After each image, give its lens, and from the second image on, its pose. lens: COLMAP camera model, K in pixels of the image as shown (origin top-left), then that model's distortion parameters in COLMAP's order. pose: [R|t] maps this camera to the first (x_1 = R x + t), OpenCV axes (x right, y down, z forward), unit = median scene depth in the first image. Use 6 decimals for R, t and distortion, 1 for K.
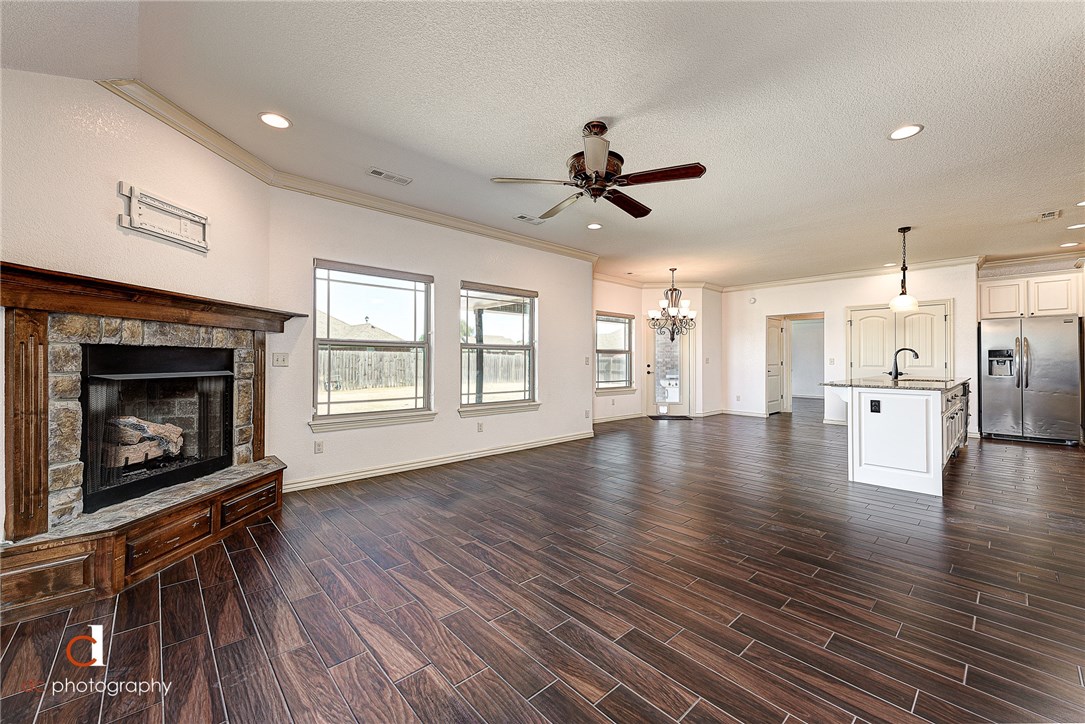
lens RADIAL K [[425.2, 0, 544.0], [0, 425.2, 360.5], [0, 0, 1]] dist [0.009034, 0.000245]
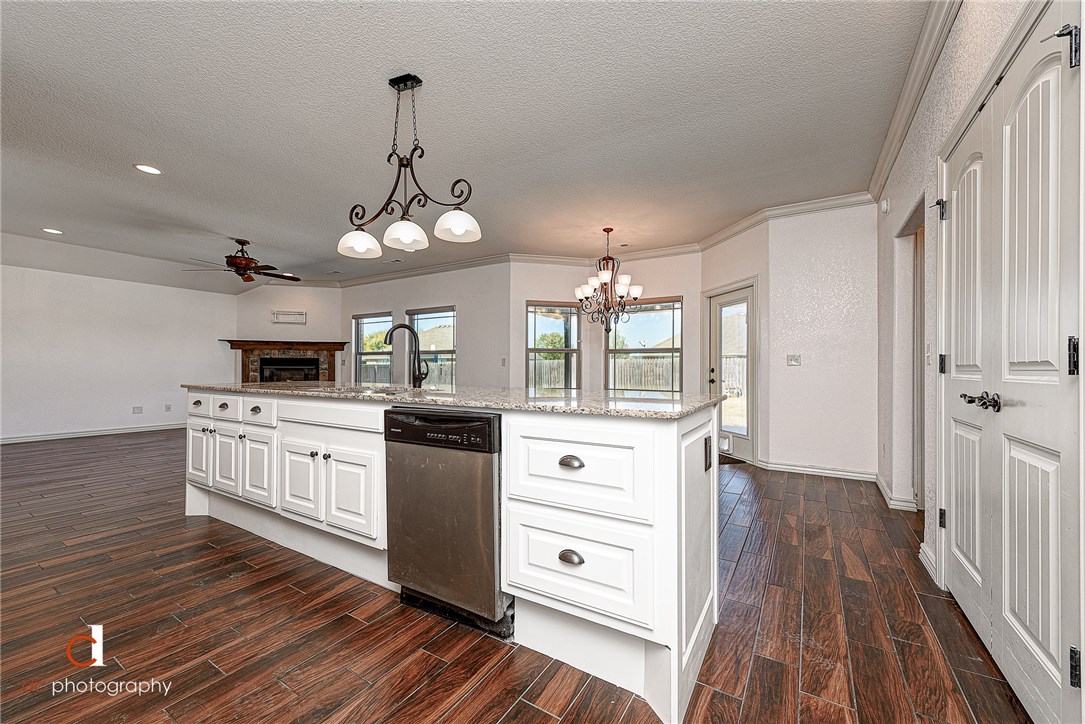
lens RADIAL K [[425.2, 0, 541.7], [0, 425.2, 364.4], [0, 0, 1]] dist [0.009034, 0.000245]
pose [[0.263764, -0.009611, -0.964539, 2.368736], [-0.005359, 0.999920, -0.011430, 0.036573], [0.964572, 0.008184, 0.263692, 1.804243]]
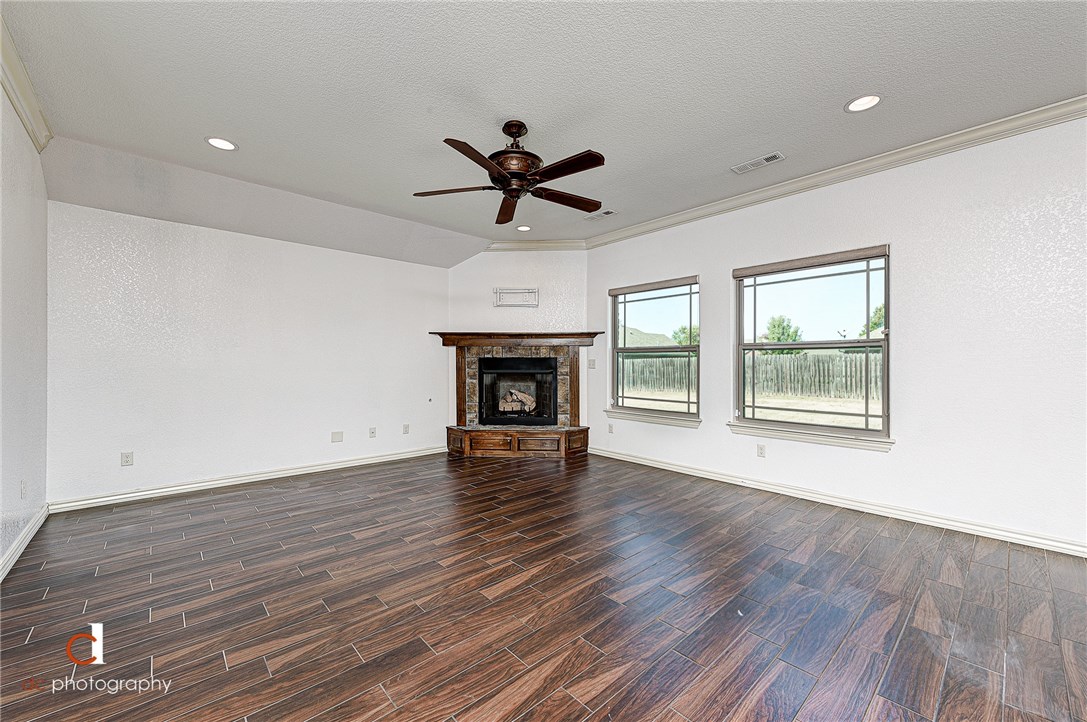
lens RADIAL K [[429.1, 0, 546.5], [0, 429.1, 361.8], [0, 0, 1]] dist [0.018095, -0.000155]
pose [[-0.005383, -0.008242, -0.999952, 1.119474], [-0.002356, 0.999963, -0.008229, 0.004421], [0.999983, 0.002311, -0.005402, 1.076693]]
